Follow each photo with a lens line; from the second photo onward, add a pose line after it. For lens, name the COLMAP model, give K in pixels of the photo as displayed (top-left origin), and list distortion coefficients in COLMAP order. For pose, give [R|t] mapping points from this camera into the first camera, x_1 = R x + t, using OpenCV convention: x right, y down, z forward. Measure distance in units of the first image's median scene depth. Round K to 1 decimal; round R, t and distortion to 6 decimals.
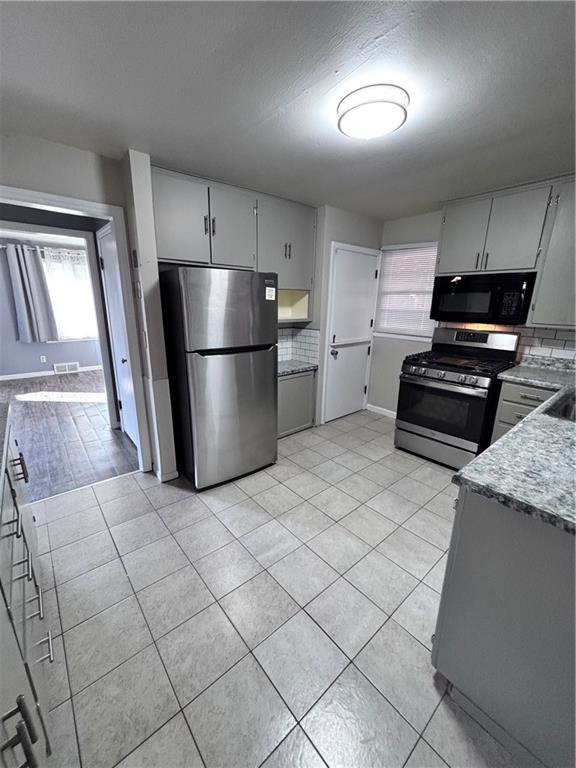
lens RADIAL K [[307.7, 0, 287.6], [0, 307.7, 383.1], [0, 0, 1]] dist [-0.003817, 0.000666]
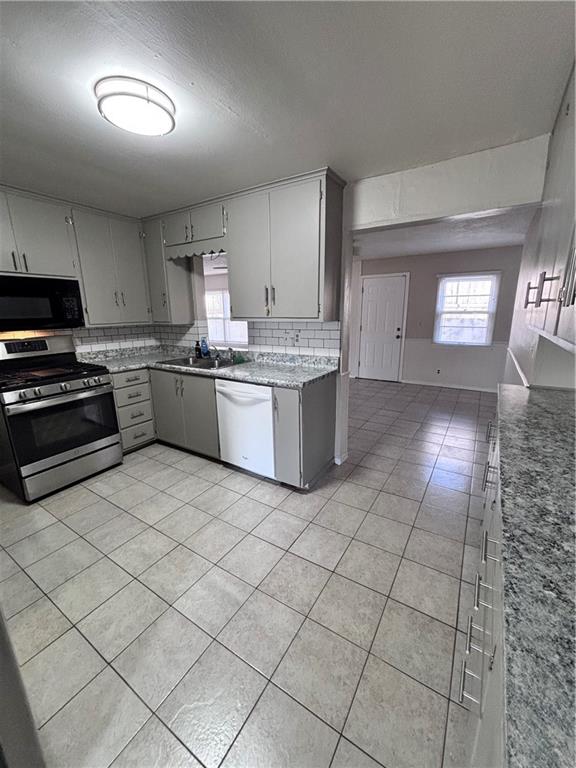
lens RADIAL K [[307.7, 0, 291.6], [0, 307.7, 383.1], [0, 0, 1]] dist [-0.003817, 0.000666]
pose [[-0.302514, -0.228060, 0.925459, -0.606613], [0.256443, 0.915676, 0.309475, -0.164296], [-0.917999, 0.330948, -0.218520, 0.661925]]
